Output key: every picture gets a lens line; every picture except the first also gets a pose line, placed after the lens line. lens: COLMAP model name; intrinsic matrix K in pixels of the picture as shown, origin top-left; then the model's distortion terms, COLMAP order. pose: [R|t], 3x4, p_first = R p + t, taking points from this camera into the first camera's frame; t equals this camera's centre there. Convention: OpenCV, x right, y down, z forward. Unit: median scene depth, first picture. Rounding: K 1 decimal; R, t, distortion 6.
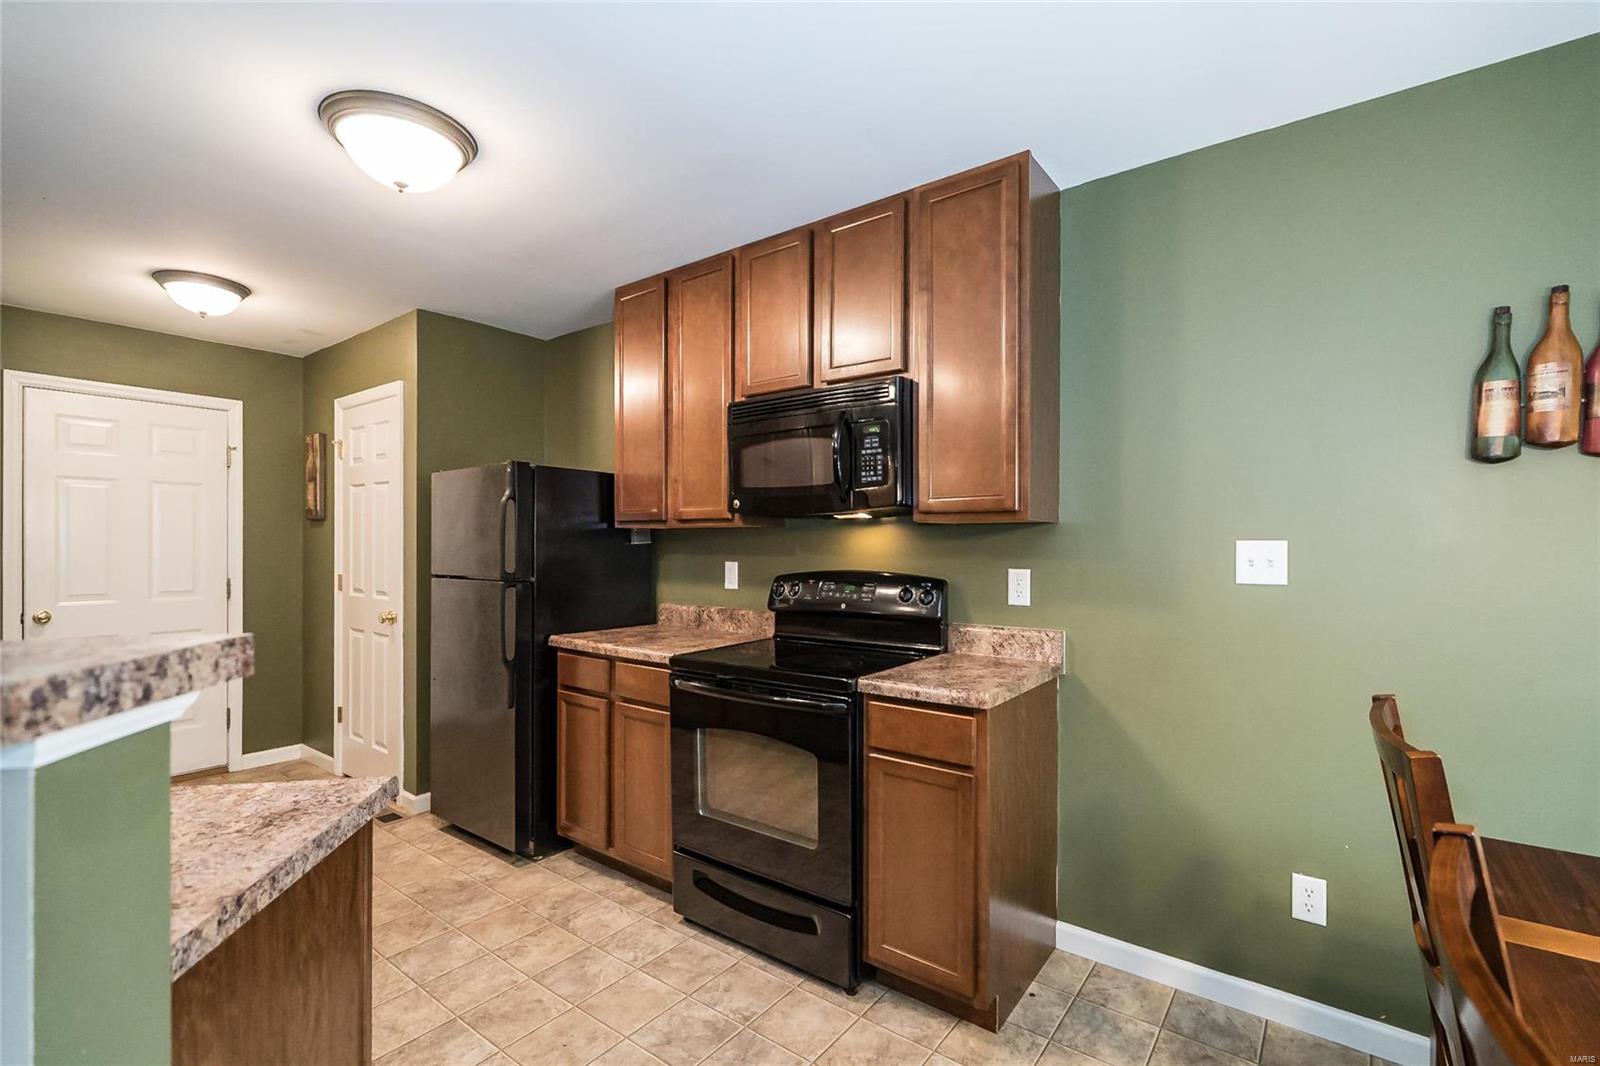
lens RADIAL K [[700.7, 0, 776.7], [0, 700.7, 548.6], [0, 0, 1]] dist [-0.013917, -0.000230]
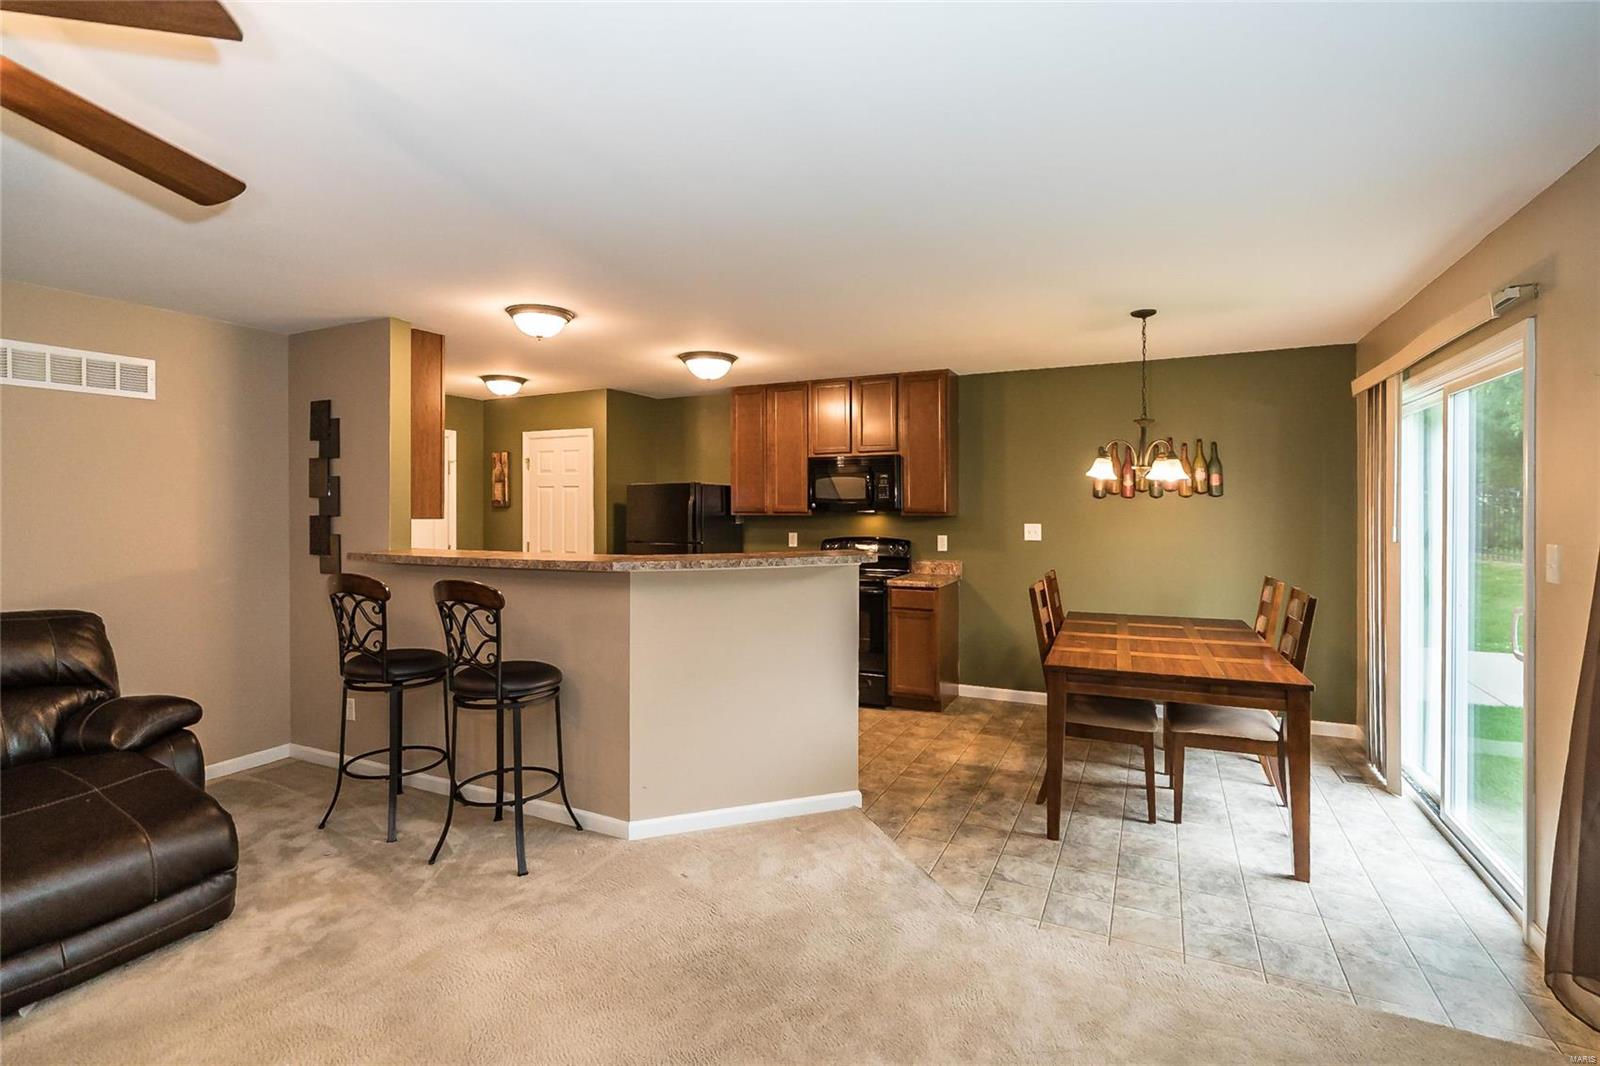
lens RADIAL K [[723.3, 0, 808.0], [0, 723.3, 503.4], [0, 0, 1]] dist [0.000505, 0.000234]
pose [[0.980711, -0.007744, 0.195311, -0.546362], [0.007901, 0.999969, -0.000026, -0.079189], [-0.195304, 0.001569, 0.980741, -1.239438]]
